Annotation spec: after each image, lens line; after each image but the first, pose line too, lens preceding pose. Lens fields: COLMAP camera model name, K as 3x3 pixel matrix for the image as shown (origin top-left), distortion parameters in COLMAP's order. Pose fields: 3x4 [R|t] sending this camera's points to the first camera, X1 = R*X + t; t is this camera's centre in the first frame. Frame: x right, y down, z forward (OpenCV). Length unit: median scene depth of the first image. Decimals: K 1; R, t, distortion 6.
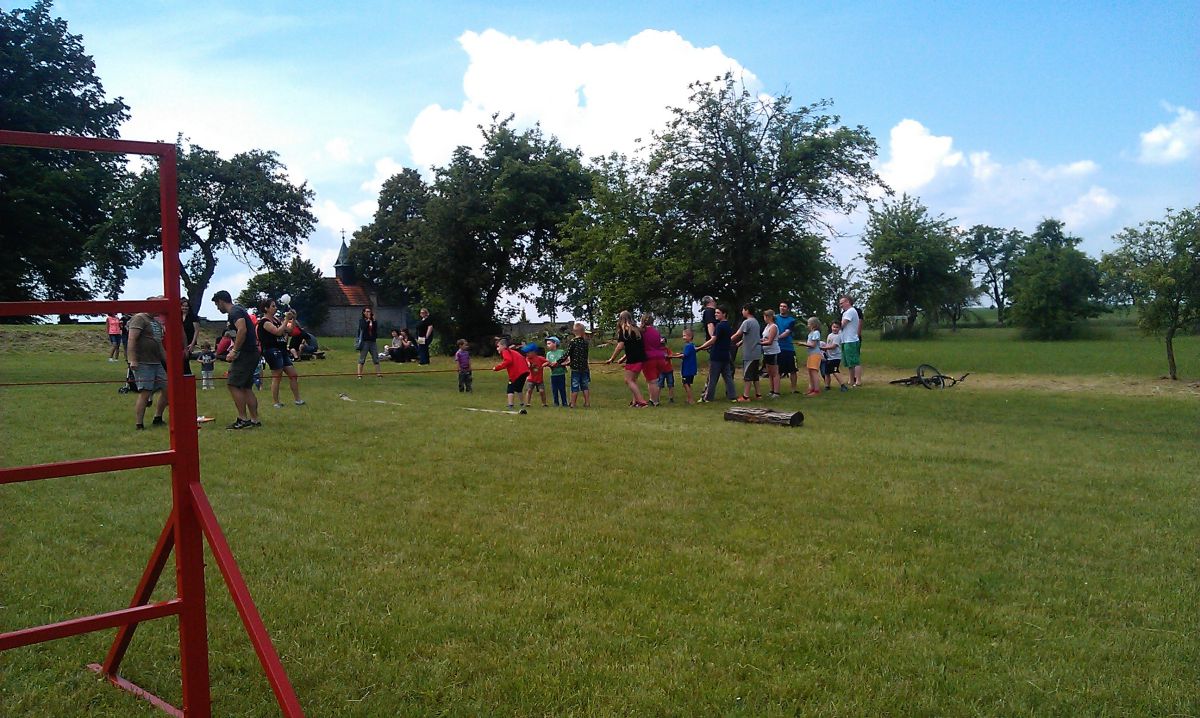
lens RADIAL K [[1197.1, 0, 647.5], [0, 1197.1, 362.7], [0, 0, 1]] dist [0.140251, -0.455690]
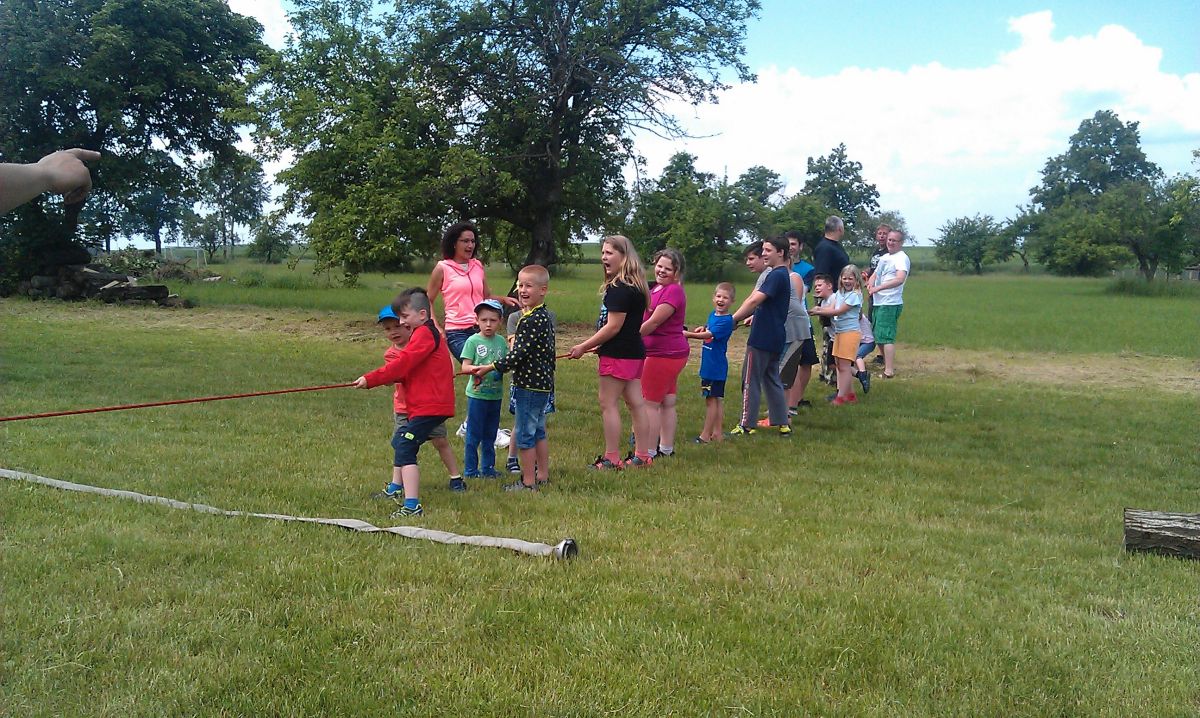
lens RADIAL K [[1197.1, 0, 647.5], [0, 1197.1, 362.7], [0, 0, 1]] dist [0.140251, -0.455690]
pose [[0.931032, -0.005284, 0.364901, -0.079758], [-0.015414, 0.998434, 0.053786, -0.010103], [-0.364613, -0.055701, 0.929492, 0.285080]]
